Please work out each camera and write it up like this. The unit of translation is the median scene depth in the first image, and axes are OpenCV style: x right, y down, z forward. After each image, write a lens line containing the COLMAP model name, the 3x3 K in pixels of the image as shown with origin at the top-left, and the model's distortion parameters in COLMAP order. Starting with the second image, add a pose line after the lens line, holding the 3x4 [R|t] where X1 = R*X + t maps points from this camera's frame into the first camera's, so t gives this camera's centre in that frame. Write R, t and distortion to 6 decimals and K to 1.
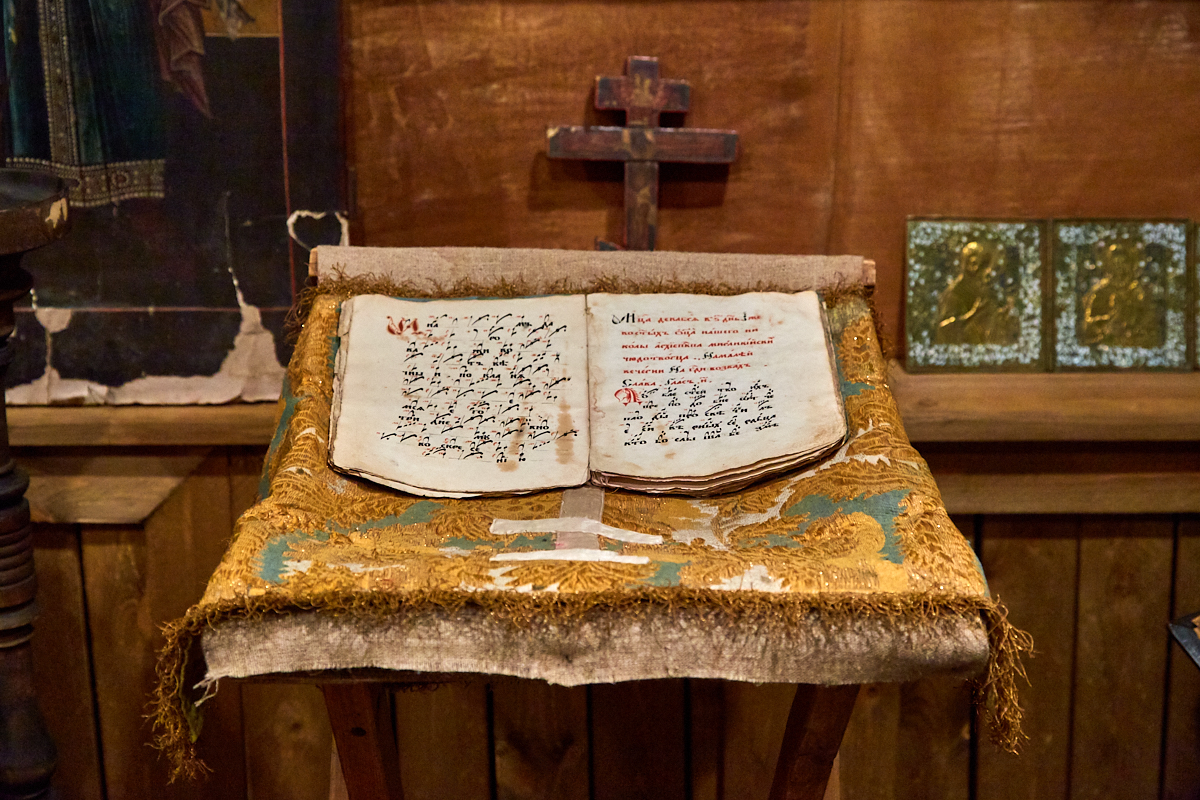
lens RADIAL K [[2006.7, 0, 600.5], [0, 2006.7, 400.9], [0, 0, 1]] dist [0.003696, 0.000000]
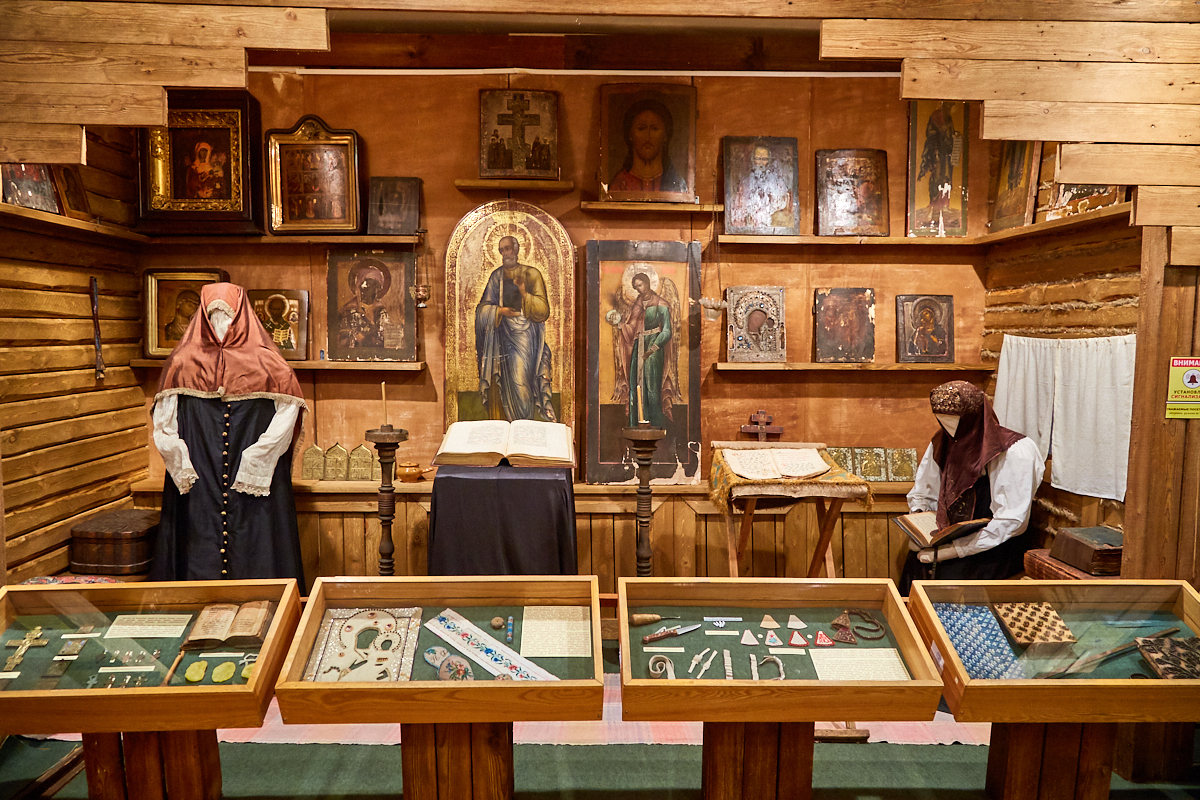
lens RADIAL K [[826.3, 0, 599.1], [0, 826.3, 399.2], [0, 0, 1]] dist [0.006105, 0.000511]
pose [[0.999979, -0.000855, -0.006483, -0.330274], [-0.000804, 0.967804, -0.251703, 0.272260], [0.006490, 0.251703, 0.967783, -0.809075]]
